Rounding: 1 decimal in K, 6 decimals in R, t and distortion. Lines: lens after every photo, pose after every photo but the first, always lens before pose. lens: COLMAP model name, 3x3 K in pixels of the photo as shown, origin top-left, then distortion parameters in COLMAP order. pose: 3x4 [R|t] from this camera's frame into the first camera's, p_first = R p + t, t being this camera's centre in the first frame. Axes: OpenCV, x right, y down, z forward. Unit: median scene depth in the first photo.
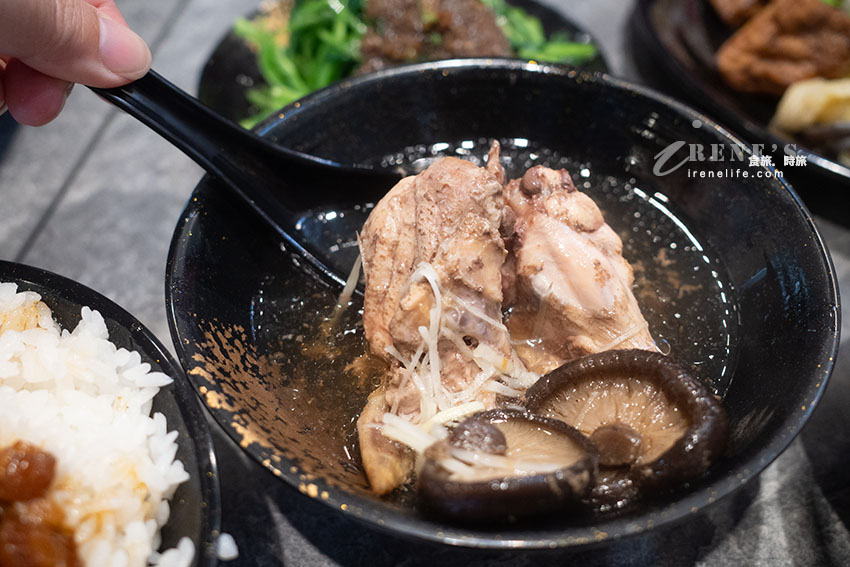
lens RADIAL K [[847.3, 0, 425.0], [0, 847.3, 283.5], [0, 0, 1]] dist [0.005425, -0.001776]
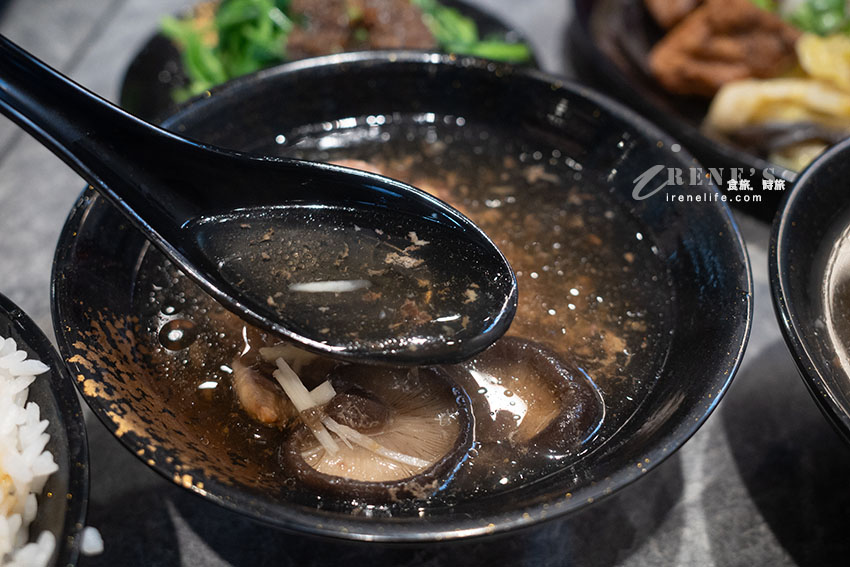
lens RADIAL K [[847.3, 0, 425.0], [0, 847.3, 283.5], [0, 0, 1]] dist [0.005425, -0.001776]
pose [[0.999862, 0.000821, 0.016588, 0.097867], [-0.000140, 0.999157, -0.041044, 0.053822], [-0.016608, 0.041036, 0.999020, 0.039725]]
